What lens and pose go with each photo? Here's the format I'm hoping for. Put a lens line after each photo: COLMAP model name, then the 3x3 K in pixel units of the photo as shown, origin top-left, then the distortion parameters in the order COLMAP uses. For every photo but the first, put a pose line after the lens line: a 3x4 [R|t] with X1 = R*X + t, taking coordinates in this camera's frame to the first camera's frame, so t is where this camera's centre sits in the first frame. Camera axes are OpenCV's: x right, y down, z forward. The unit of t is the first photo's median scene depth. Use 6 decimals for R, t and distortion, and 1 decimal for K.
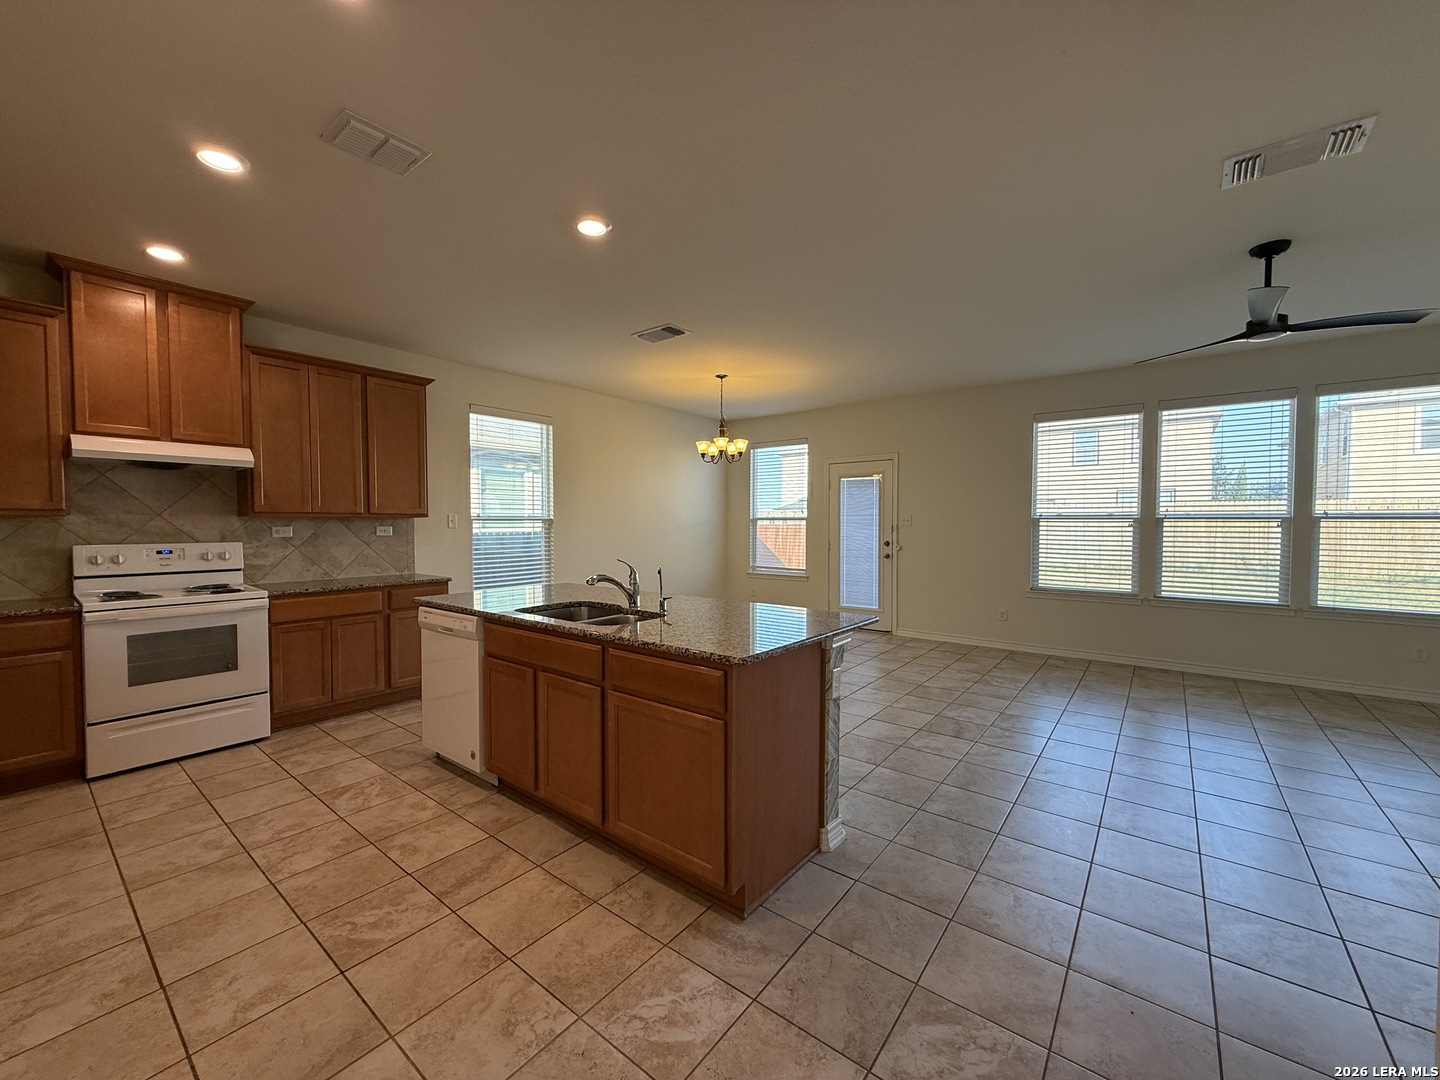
lens RADIAL K [[572.4, 0, 713.9], [0, 572.4, 541.4], [0, 0, 1]] dist [-0.001857, -0.000364]
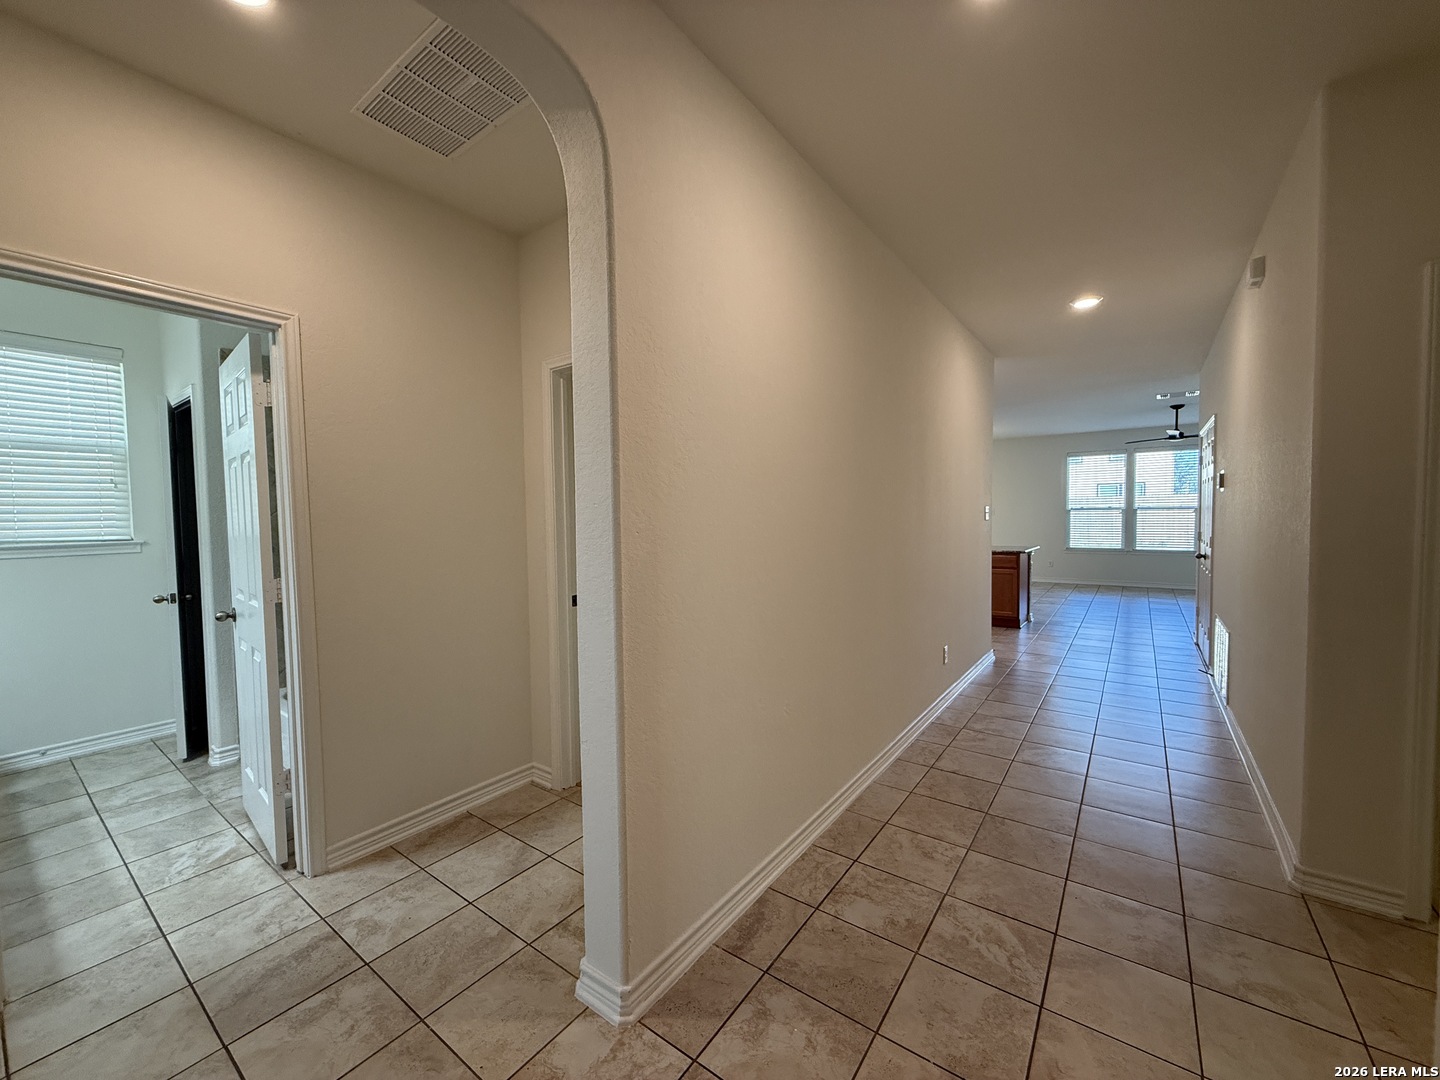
lens RADIAL K [[572.4, 0, 725.4], [0, 572.4, 539.7], [0, 0, 1]] dist [-0.001857, -0.000364]
pose [[0.998920, -0.017407, 0.043084, -0.595867], [0.017260, 0.999844, 0.003790, 0.028325], [-0.043144, -0.003042, 0.999064, -0.753355]]
